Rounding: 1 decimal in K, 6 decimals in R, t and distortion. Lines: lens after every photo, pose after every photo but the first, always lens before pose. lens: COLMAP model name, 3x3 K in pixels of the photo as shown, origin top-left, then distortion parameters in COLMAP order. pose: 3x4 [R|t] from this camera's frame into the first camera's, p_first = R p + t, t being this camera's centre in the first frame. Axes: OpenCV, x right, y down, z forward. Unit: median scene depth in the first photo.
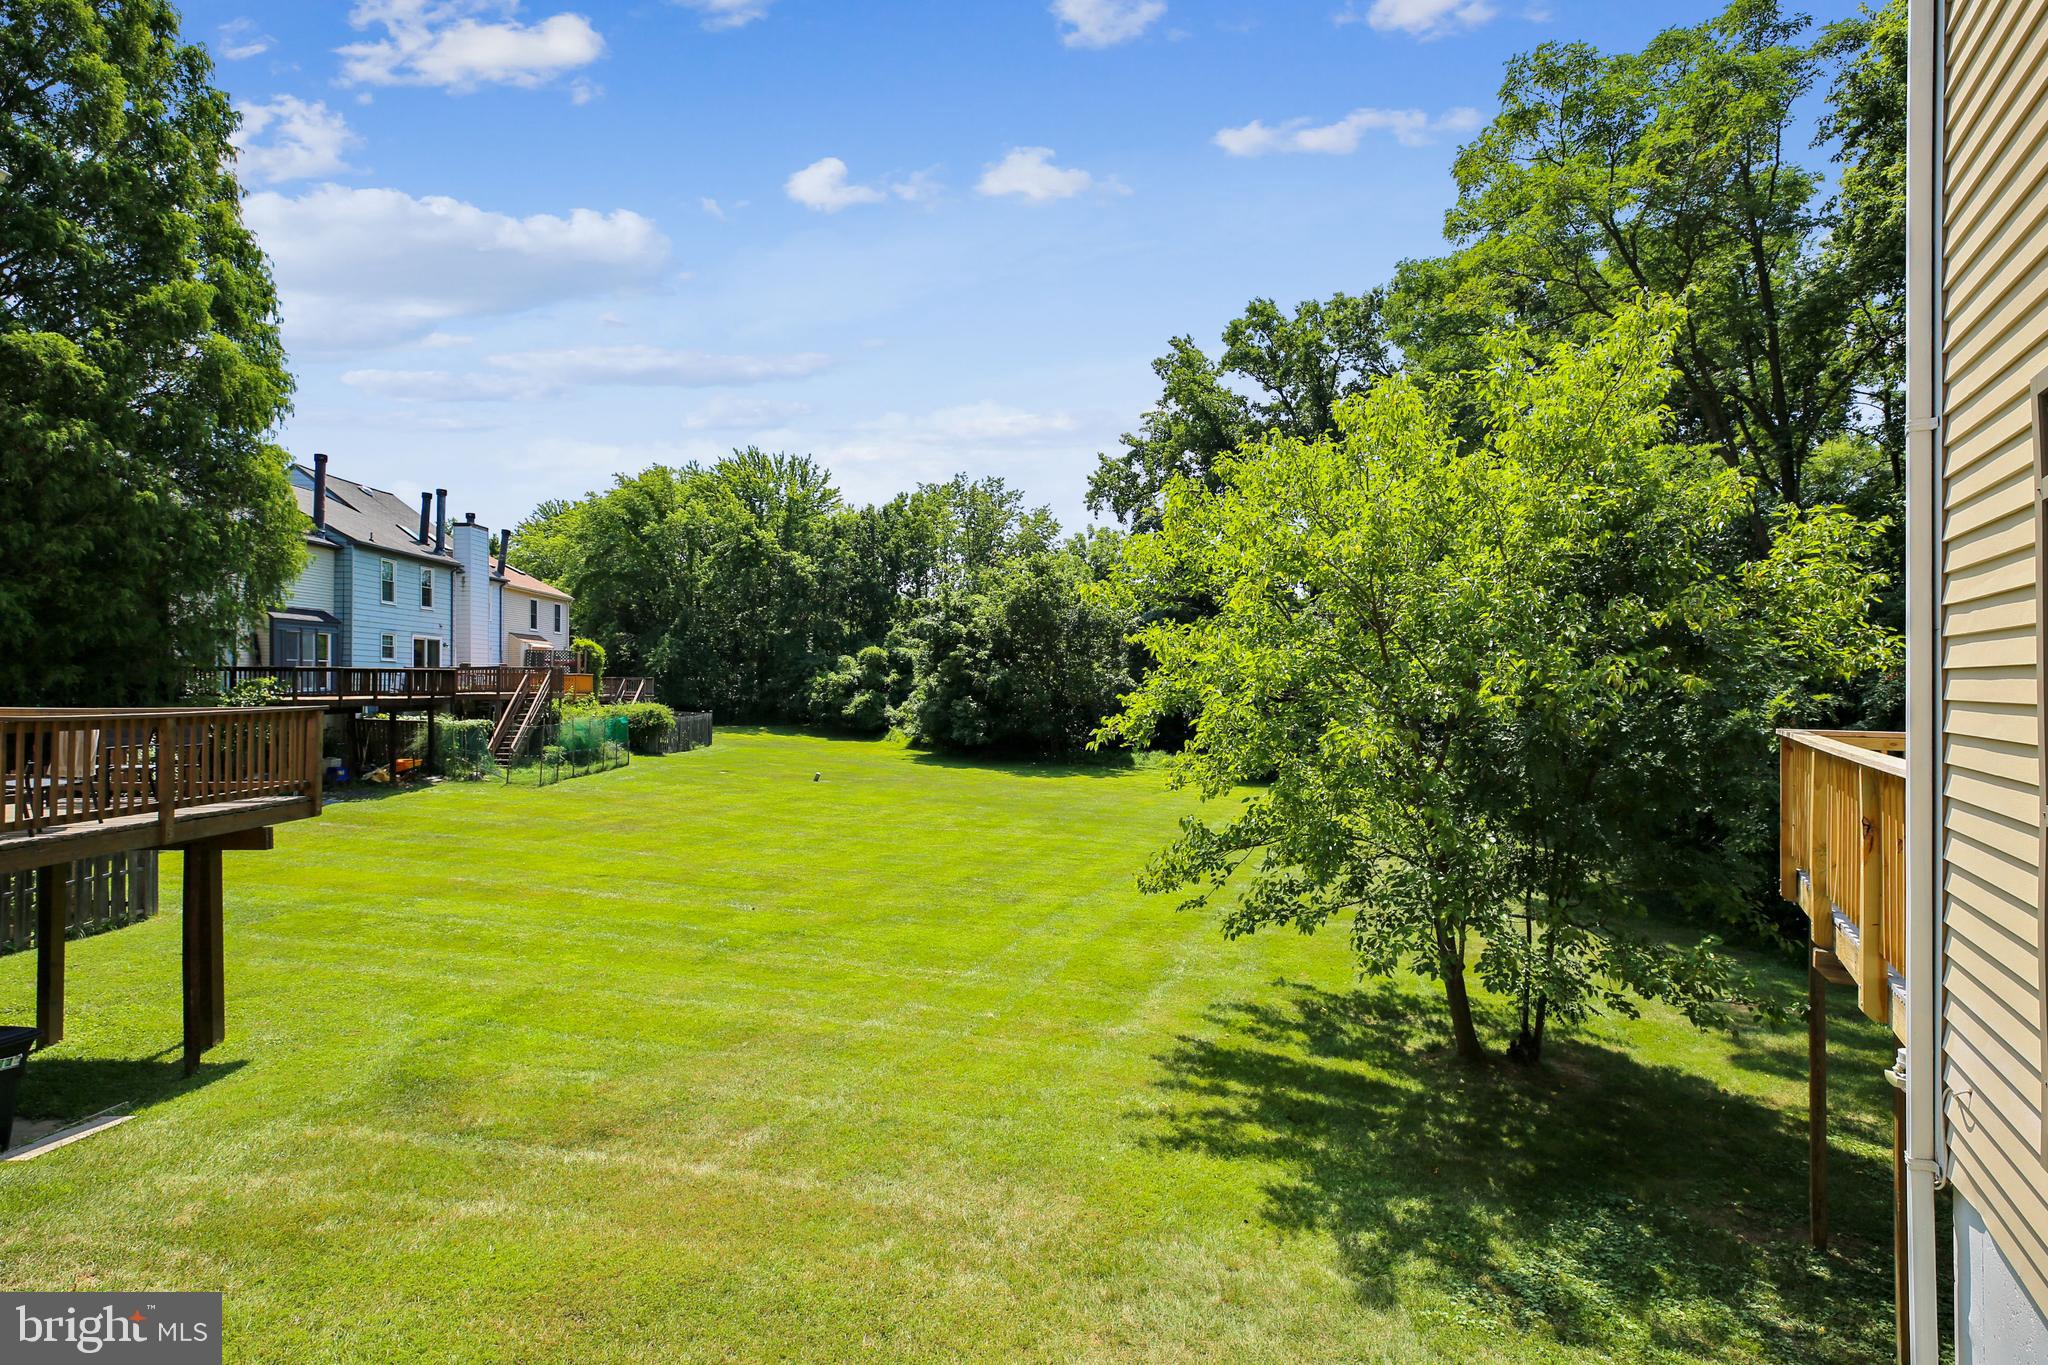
lens RADIAL K [[956.2, 0, 1033.7], [0, 956.2, 698.7], [0, 0, 1]] dist [-0.025065, 0.012468]
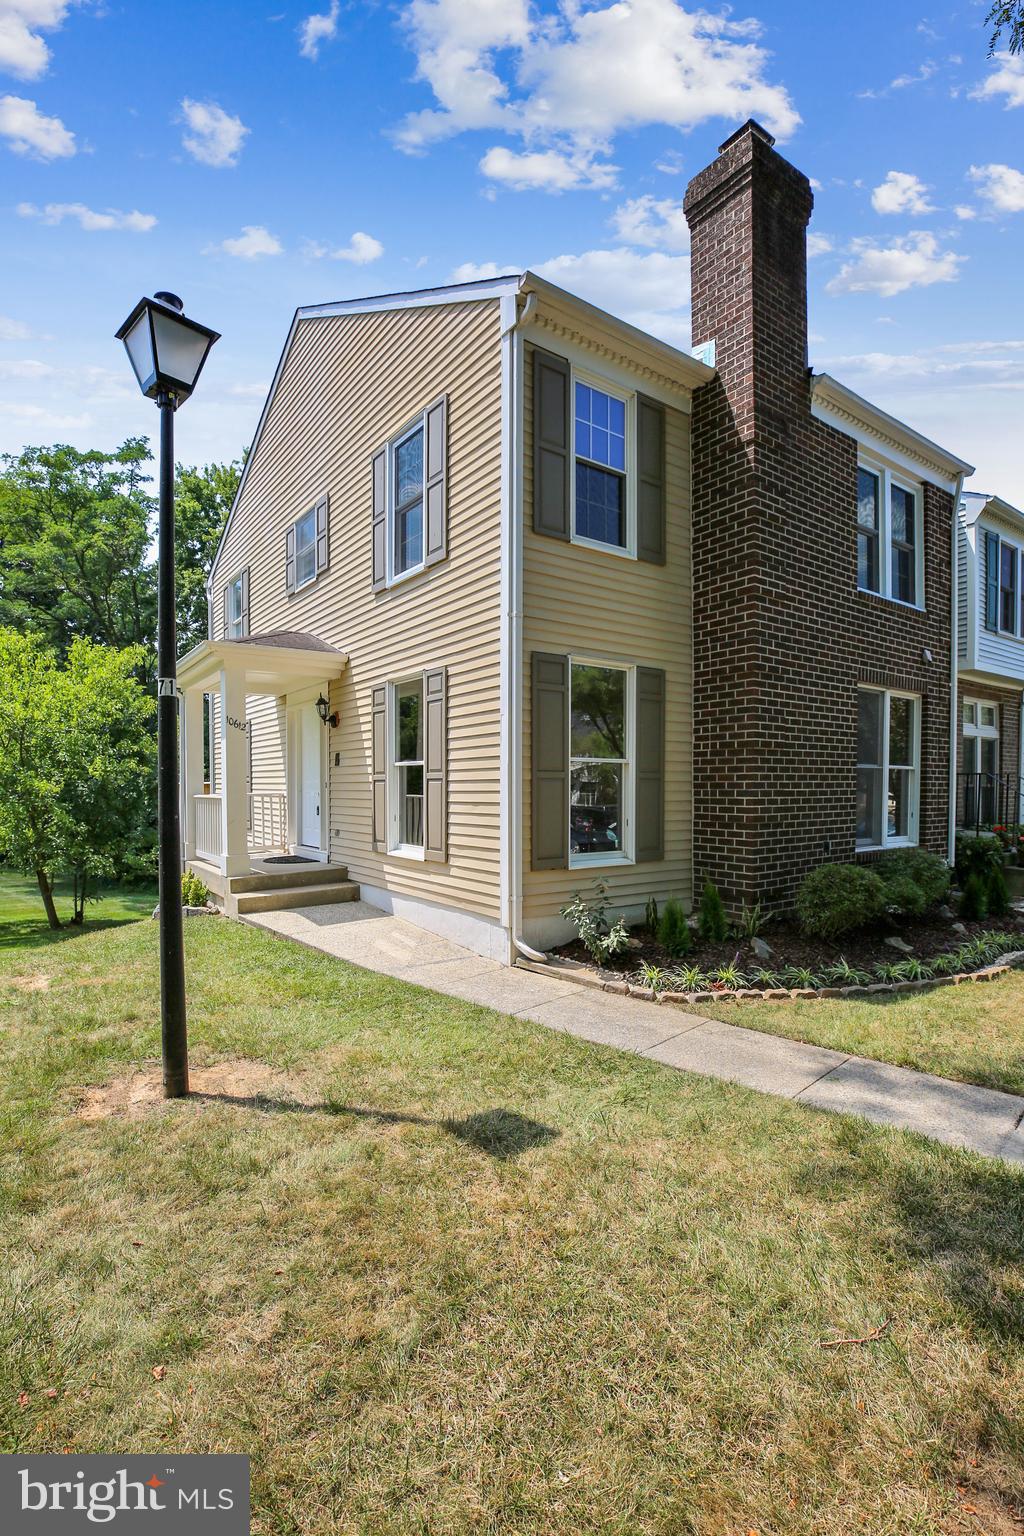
lens RADIAL K [[717.1, 0, 525.4], [0, 717.1, 783.0], [0, 0, 1]] dist [-0.025065, 0.012468]
pose [[0.363896, 0.008149, 0.931404, -0.168548], [0.010629, 0.999860, -0.012901, 0.011399], [-0.931379, 0.014594, 0.363758, -0.165984]]
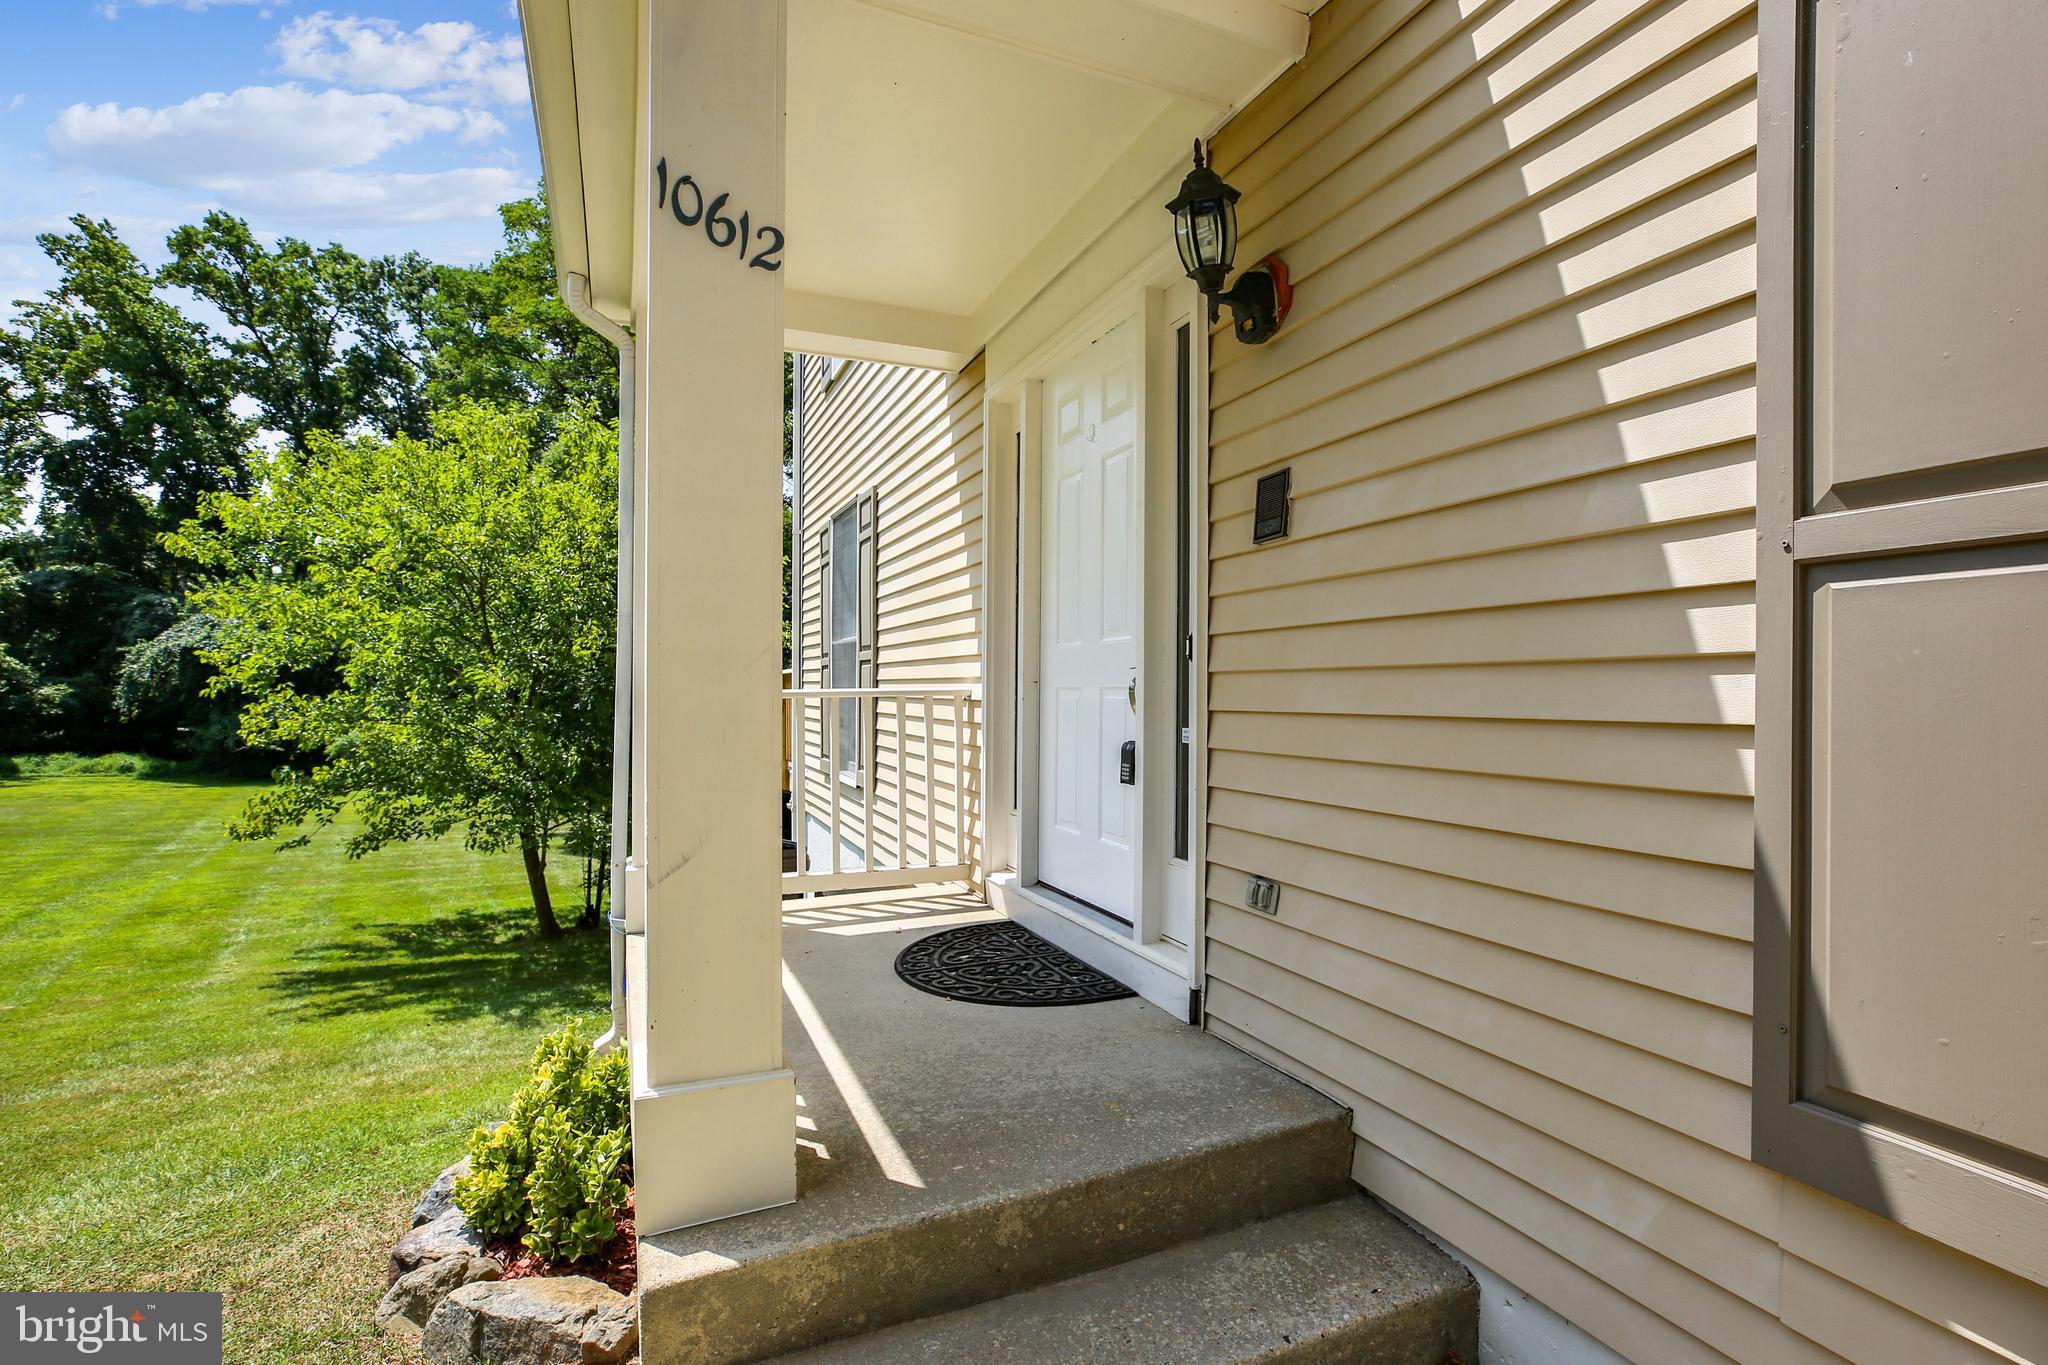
lens RADIAL K [[956.2, 0, 1035.9], [0, 956.2, 685.3], [0, 0, 1]] dist [-0.025065, 0.012468]
pose [[0.560496, 0.008940, 0.828109, -0.059328], [0.002644, 0.999917, -0.012585, 0.011532], [-0.828153, 0.009243, 0.560426, -0.070355]]
